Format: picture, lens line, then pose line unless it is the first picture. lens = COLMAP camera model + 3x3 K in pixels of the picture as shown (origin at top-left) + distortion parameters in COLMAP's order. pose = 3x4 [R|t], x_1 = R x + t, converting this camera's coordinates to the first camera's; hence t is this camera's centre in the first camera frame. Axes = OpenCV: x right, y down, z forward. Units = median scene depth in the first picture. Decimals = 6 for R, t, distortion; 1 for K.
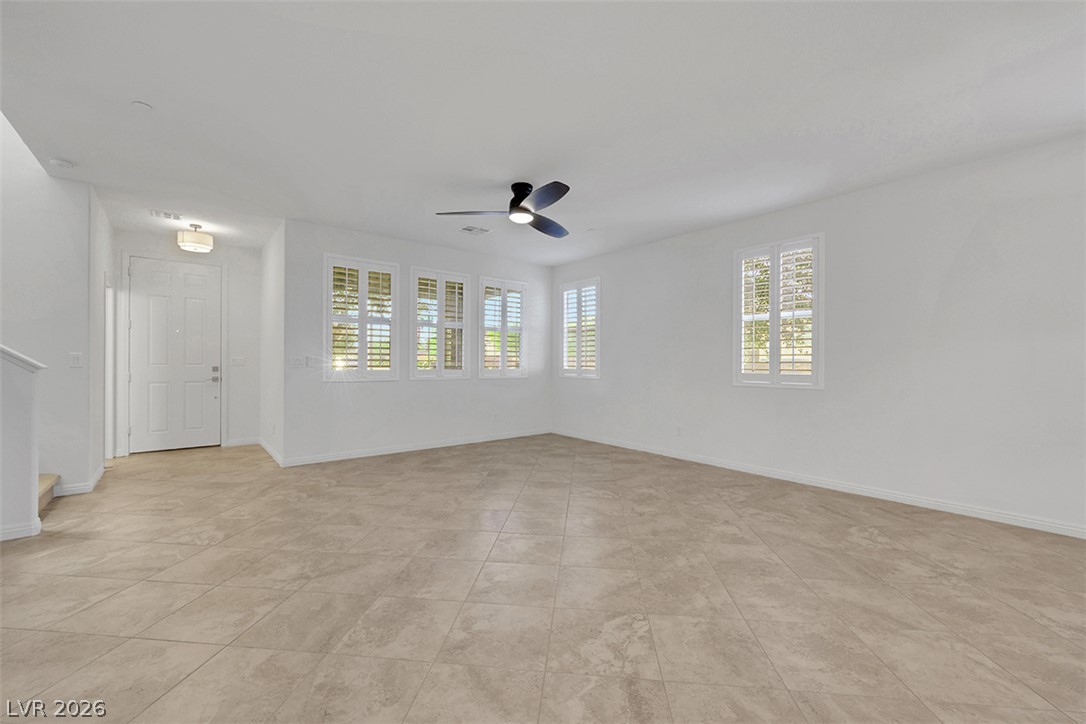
lens RADIAL K [[442.6, 0, 541.8], [0, 442.6, 368.4], [0, 0, 1]] dist [-0.001147, 0.000165]
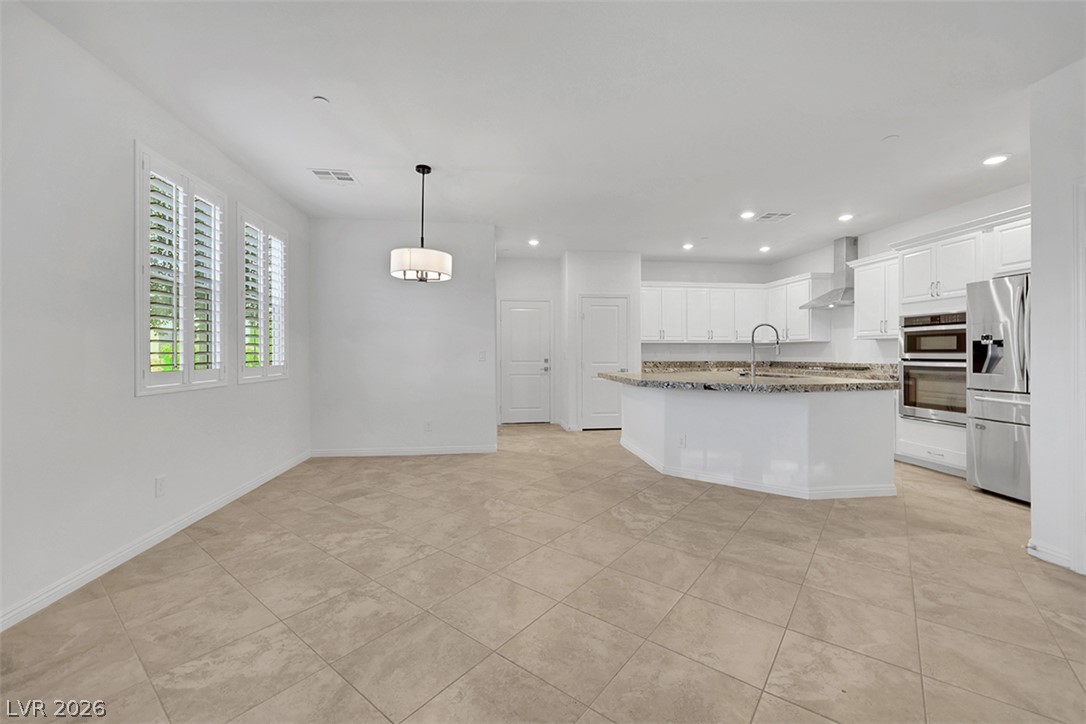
lens RADIAL K [[437.3, 0, 544.3], [0, 437.3, 358.8], [0, 0, 1]] dist [-0.000271, -0.000074]
pose [[-0.845054, -0.006850, 0.534637, 0.117770], [0.007234, 0.999680, 0.024243, -0.016794], [-0.534632, 0.024354, -0.844734, 1.334309]]
